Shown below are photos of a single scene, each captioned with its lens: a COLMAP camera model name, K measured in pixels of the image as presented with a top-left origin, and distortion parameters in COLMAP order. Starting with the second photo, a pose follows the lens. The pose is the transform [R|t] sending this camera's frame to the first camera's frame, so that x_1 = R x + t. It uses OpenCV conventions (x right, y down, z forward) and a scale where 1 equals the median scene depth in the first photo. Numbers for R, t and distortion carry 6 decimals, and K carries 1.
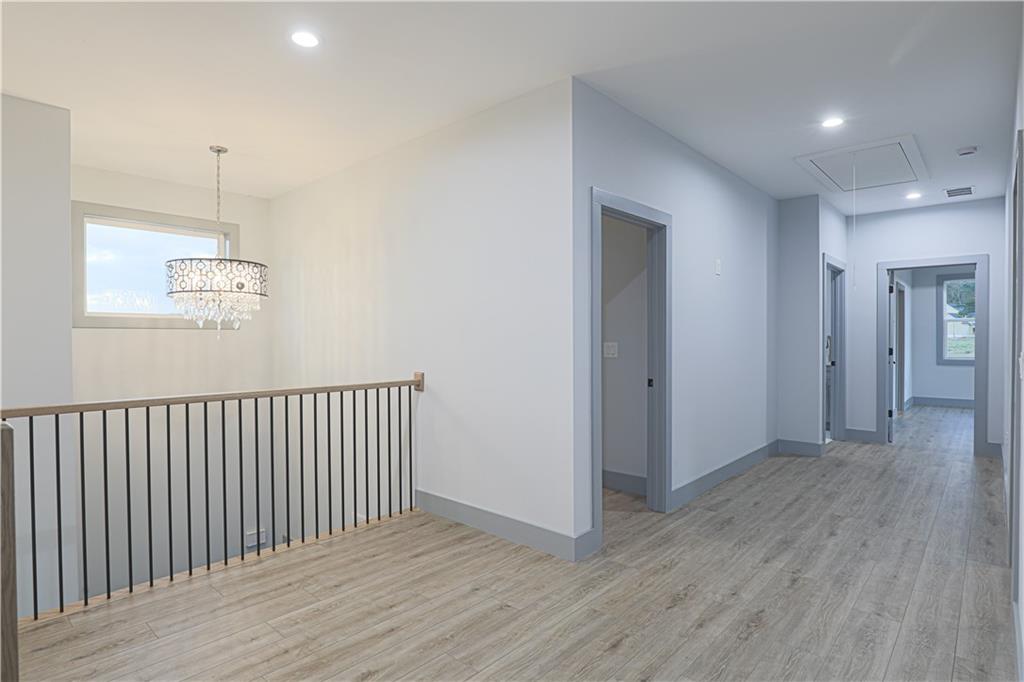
lens RADIAL K [[534.3, 0, 512.0], [0, 534.3, 341.0], [0, 0, 1]] dist [-0.031778, 0.000567]
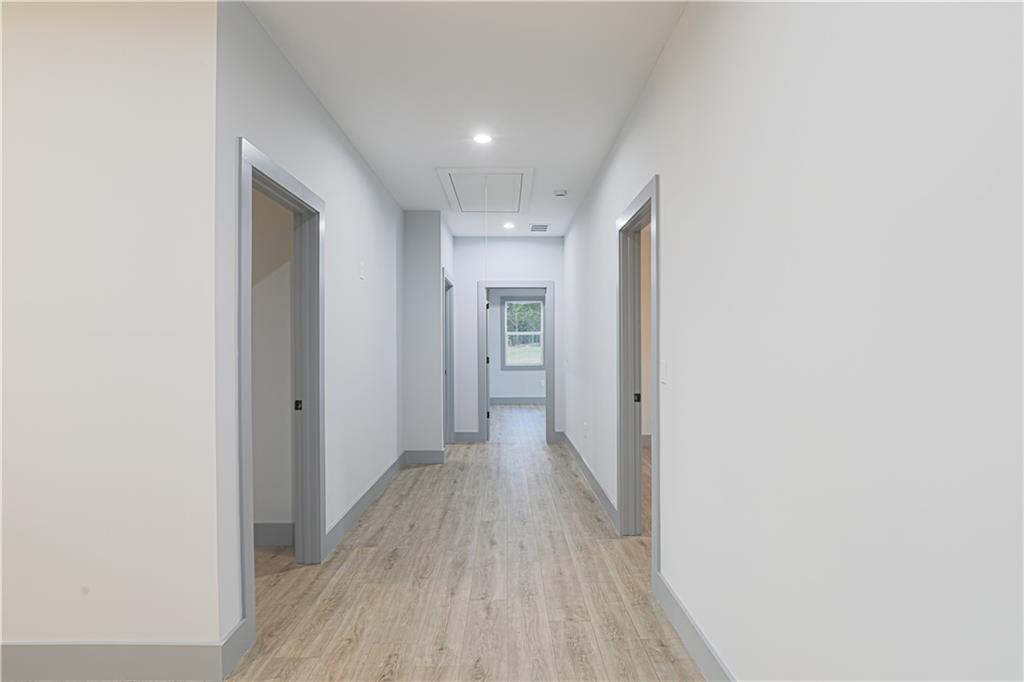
lens RADIAL K [[534.3, 0, 512.0], [0, 534.3, 341.0], [0, 0, 1]] dist [-0.031778, 0.000567]
pose [[0.723090, 0.006893, 0.690719, -0.062356], [0.006718, 0.999833, -0.017010, -0.002014], [-0.690721, 0.016940, 0.722923, 0.203611]]
